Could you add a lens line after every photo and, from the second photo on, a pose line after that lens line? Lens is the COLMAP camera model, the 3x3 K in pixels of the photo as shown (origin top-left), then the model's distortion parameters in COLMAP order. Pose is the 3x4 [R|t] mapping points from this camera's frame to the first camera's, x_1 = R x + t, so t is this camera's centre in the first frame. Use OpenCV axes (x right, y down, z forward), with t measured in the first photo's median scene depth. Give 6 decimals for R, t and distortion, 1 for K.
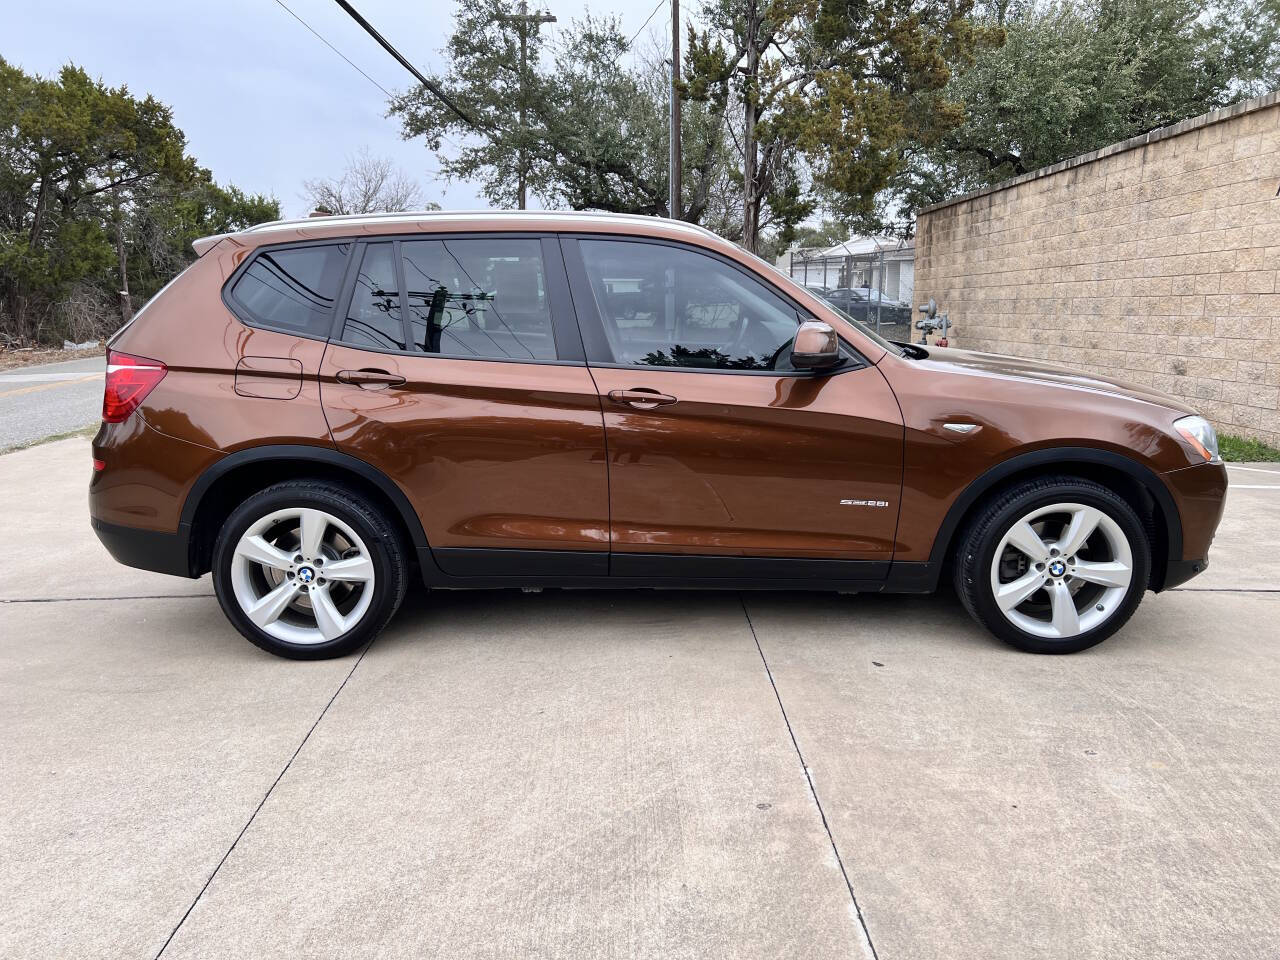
lens RADIAL K [[938.3, 0, 648.6], [0, 938.3, 475.3], [0, 0, 1]] dist [0.047502, -0.049257]
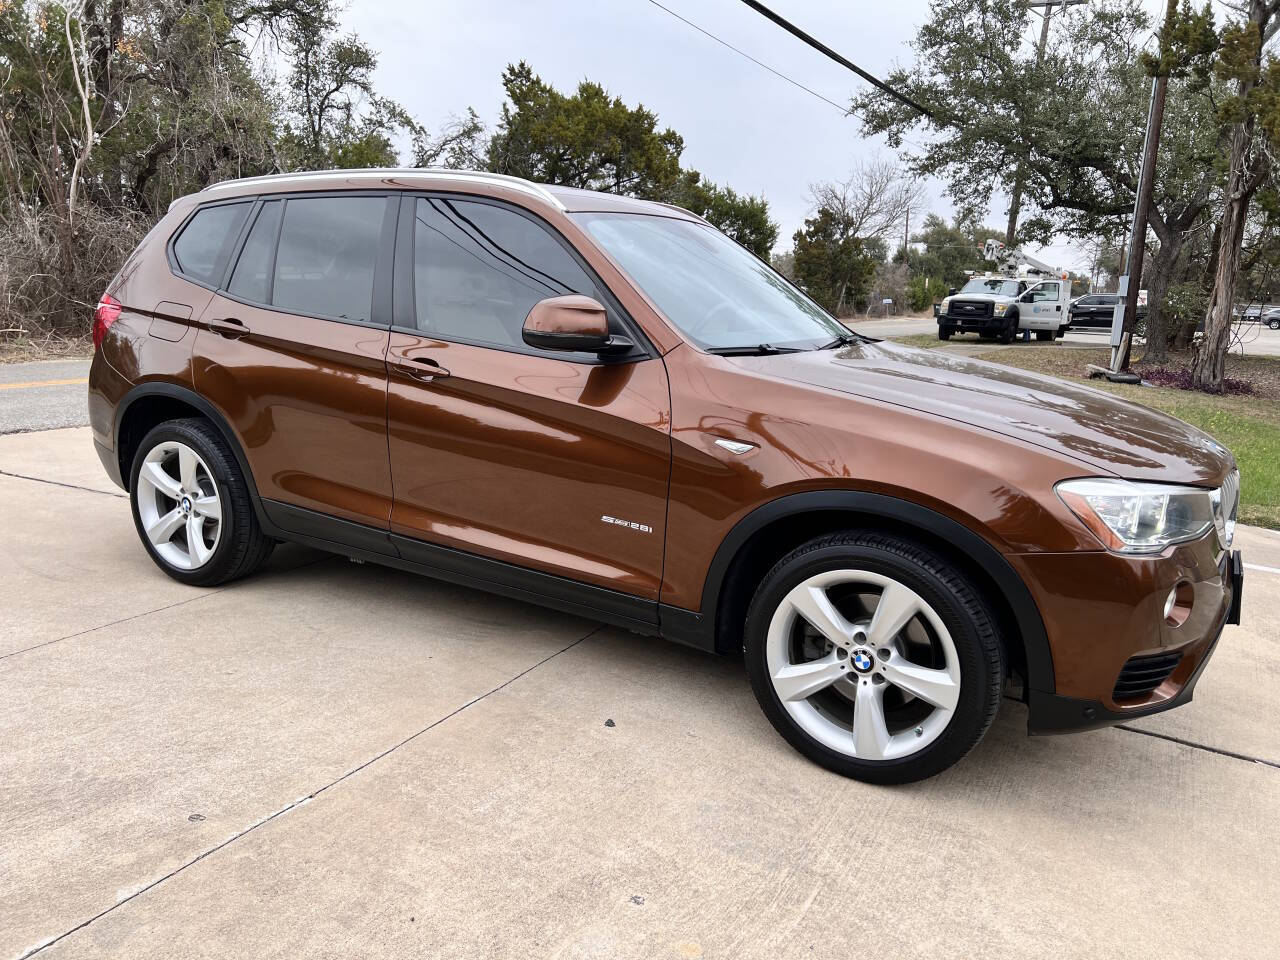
lens RADIAL K [[952.7, 0, 666.0], [0, 952.7, 473.9], [0, 0, 1]] dist [0.049375, -0.055696]
pose [[0.866778, 0.140254, -0.478565, 0.249003], [-0.145030, 0.989054, 0.027186, -0.015586], [0.477140, 0.045843, 0.877631, 0.113406]]
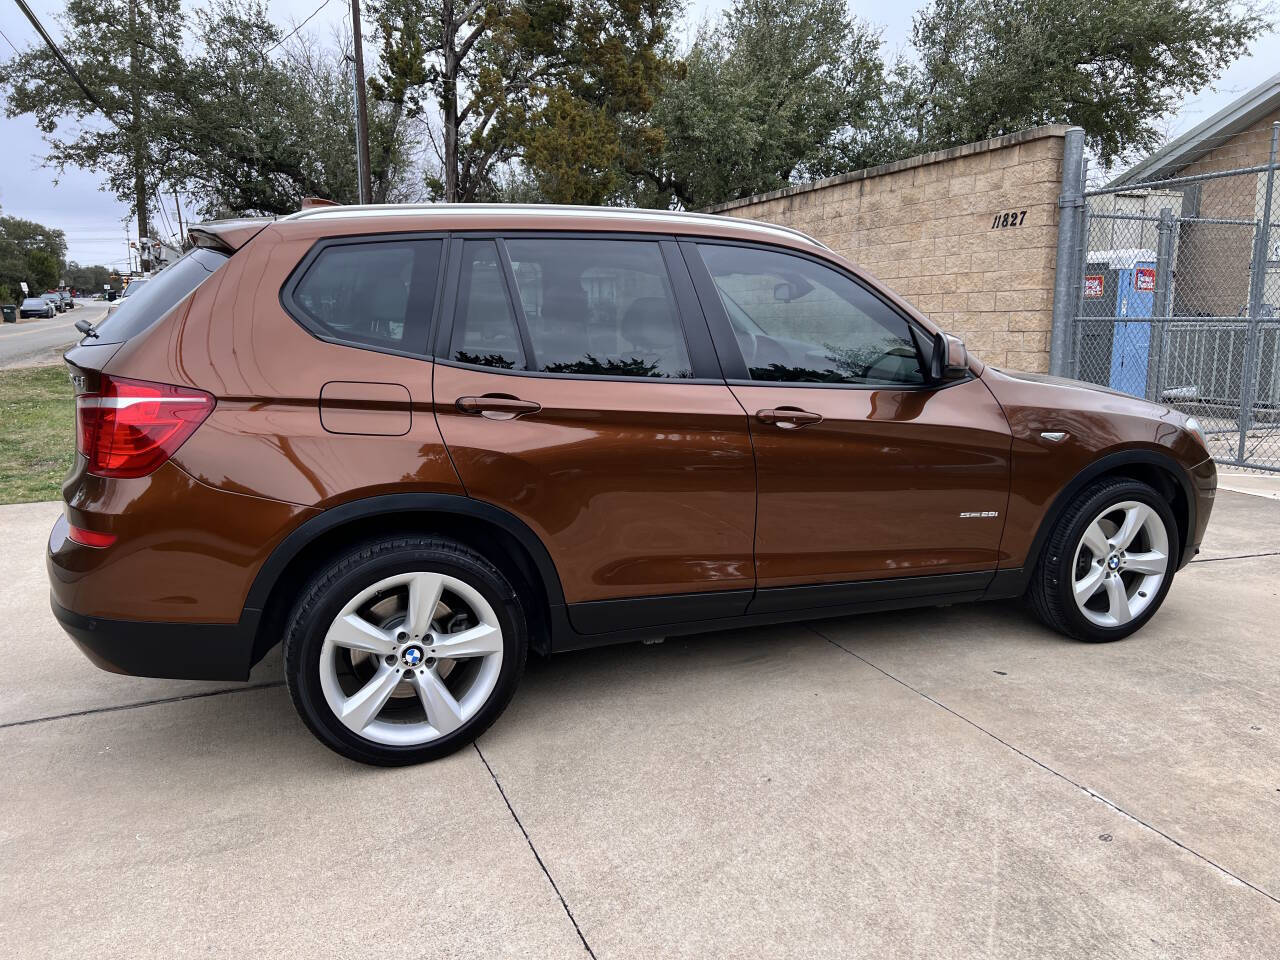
lens RADIAL K [[938.3, 0, 648.6], [0, 938.3, 475.3], [0, 0, 1]] dist [0.047502, -0.049257]
pose [[0.926229, -0.056420, 0.372715, -0.181177], [0.061795, 0.998086, -0.002481, -0.012162], [-0.371862, 0.025330, 0.927943, 0.075214]]
